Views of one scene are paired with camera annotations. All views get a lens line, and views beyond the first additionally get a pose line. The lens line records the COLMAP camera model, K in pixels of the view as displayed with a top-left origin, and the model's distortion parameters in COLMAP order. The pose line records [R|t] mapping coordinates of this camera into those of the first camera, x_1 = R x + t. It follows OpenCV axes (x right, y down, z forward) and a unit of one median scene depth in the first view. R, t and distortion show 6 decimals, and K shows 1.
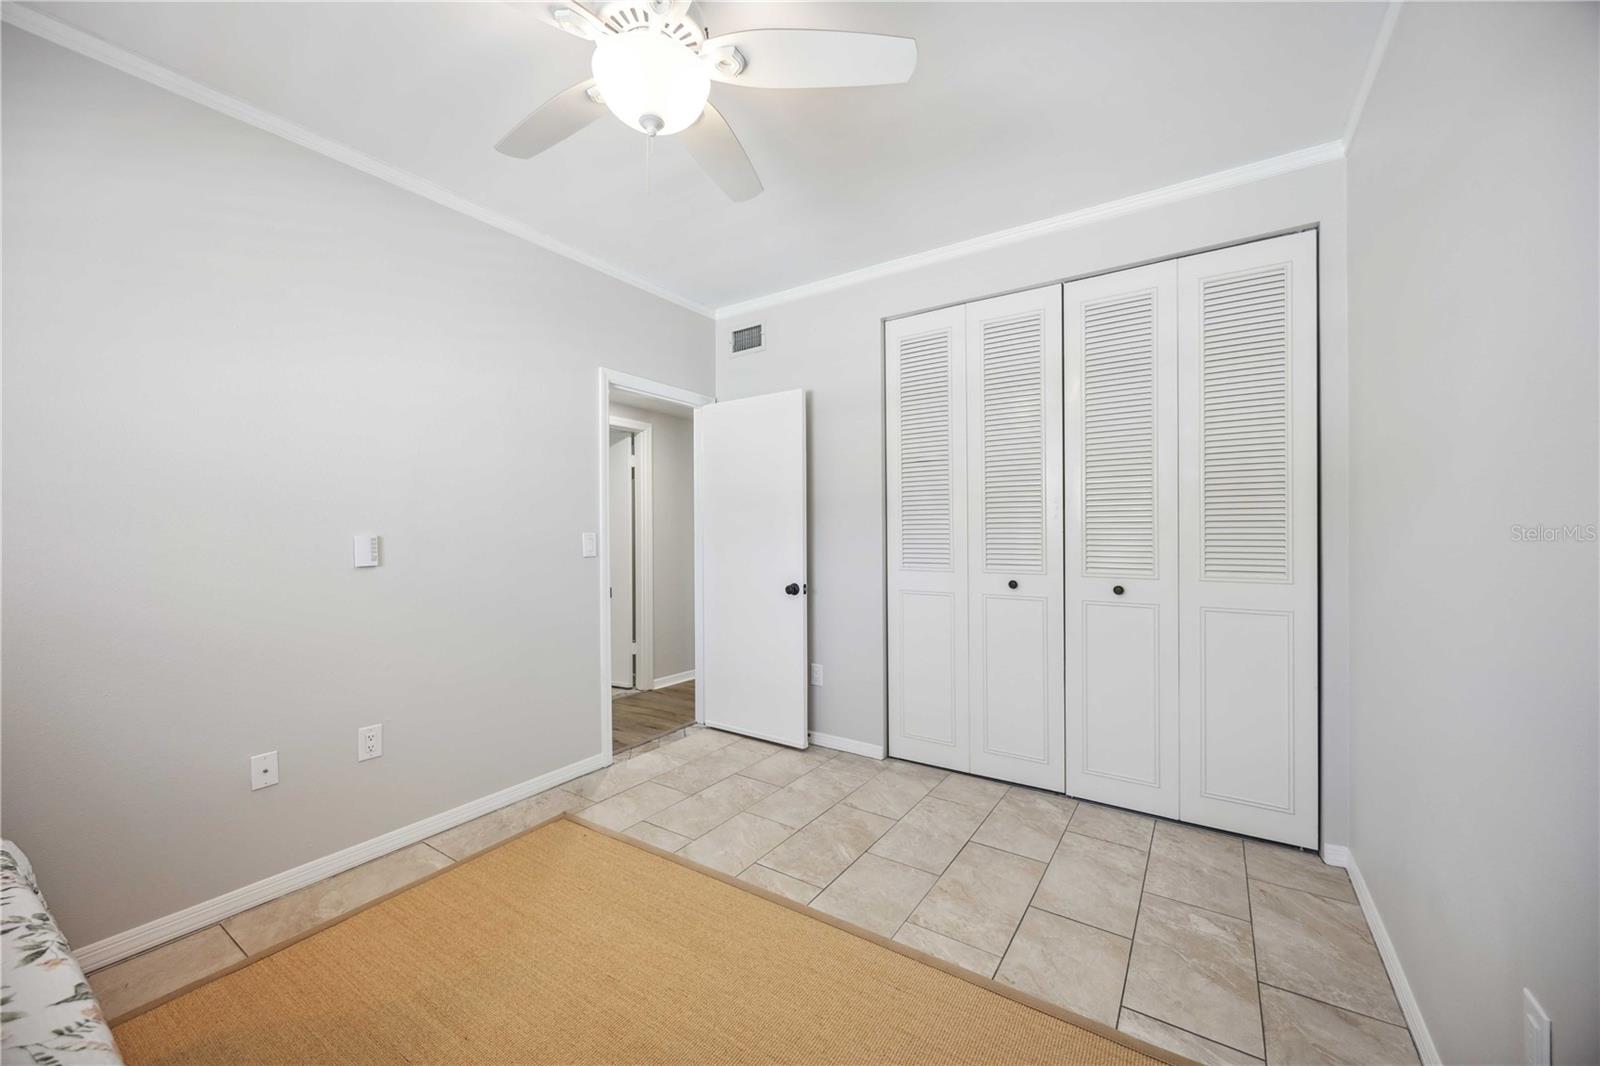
lens RADIAL K [[612.1, 0, 797.0], [0, 612.1, 530.7], [0, 0, 1]] dist [0.001436, 0.000003]
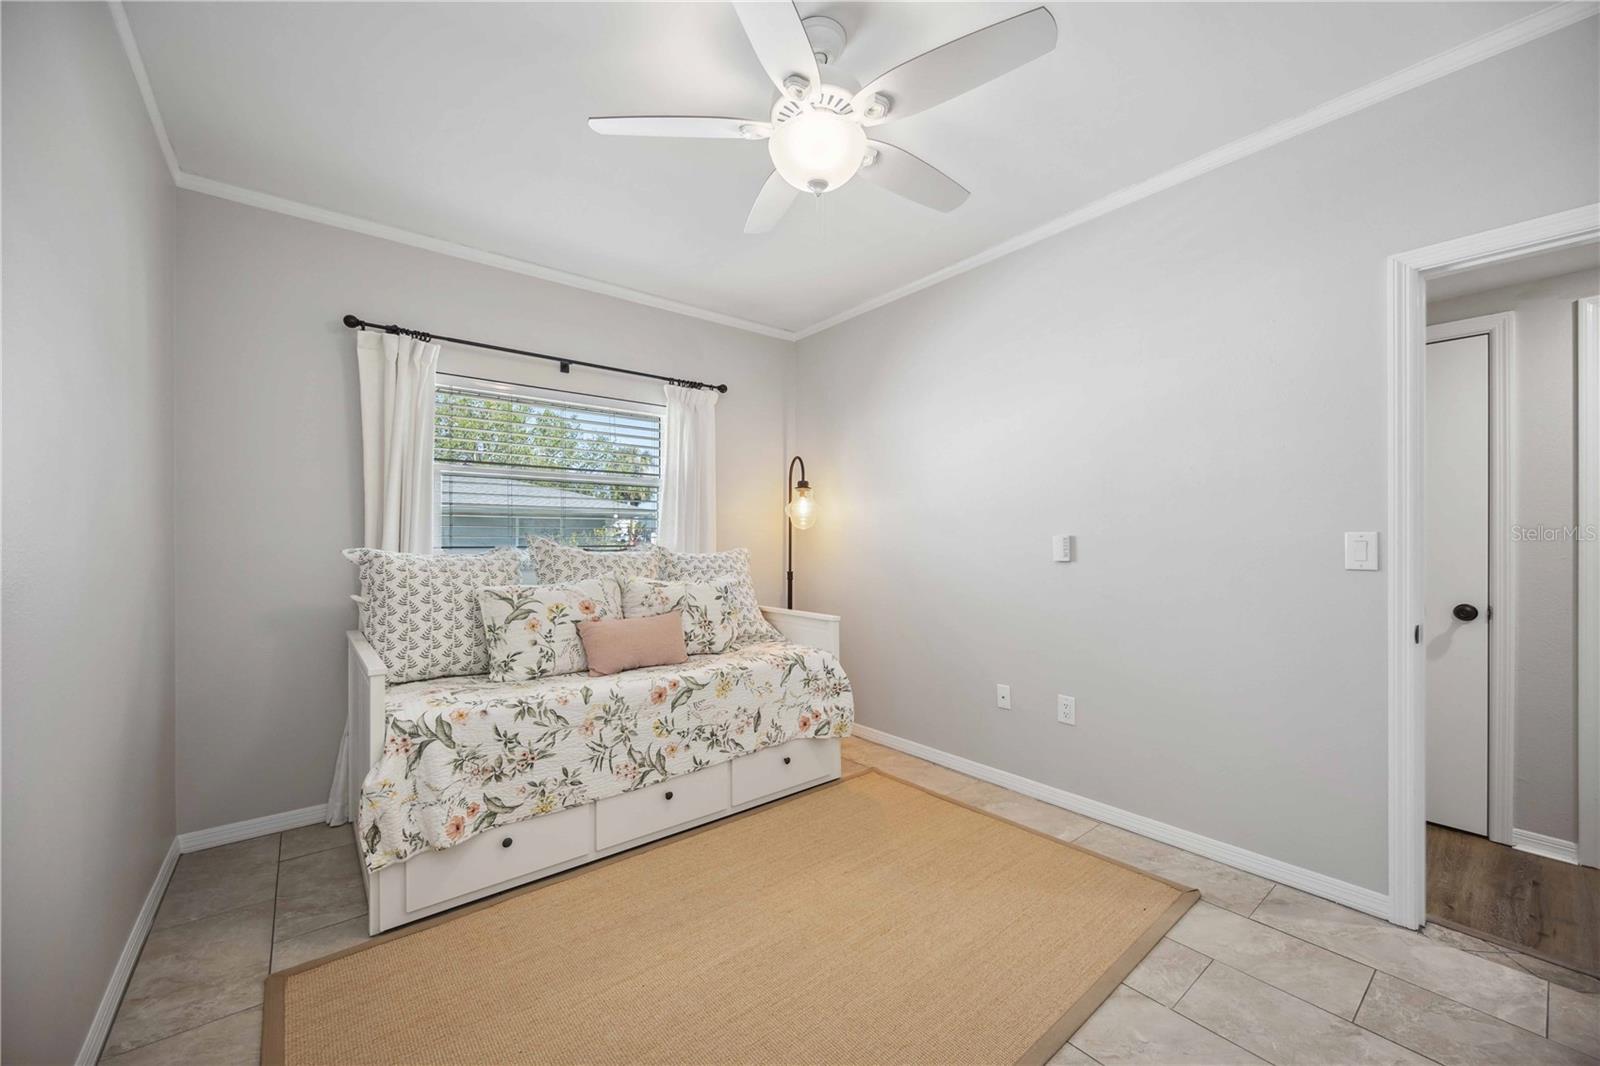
lens RADIAL K [[612.1, 0, 799.9], [0, 612.1, 537.7], [0, 0, 1]] dist [0.001436, 0.000003]
pose [[-0.302806, 0.005589, -0.953036, 0.583809], [0.012798, 0.999916, 0.001797, 0.003647], [0.952966, -0.011653, -0.302852, 0.864722]]
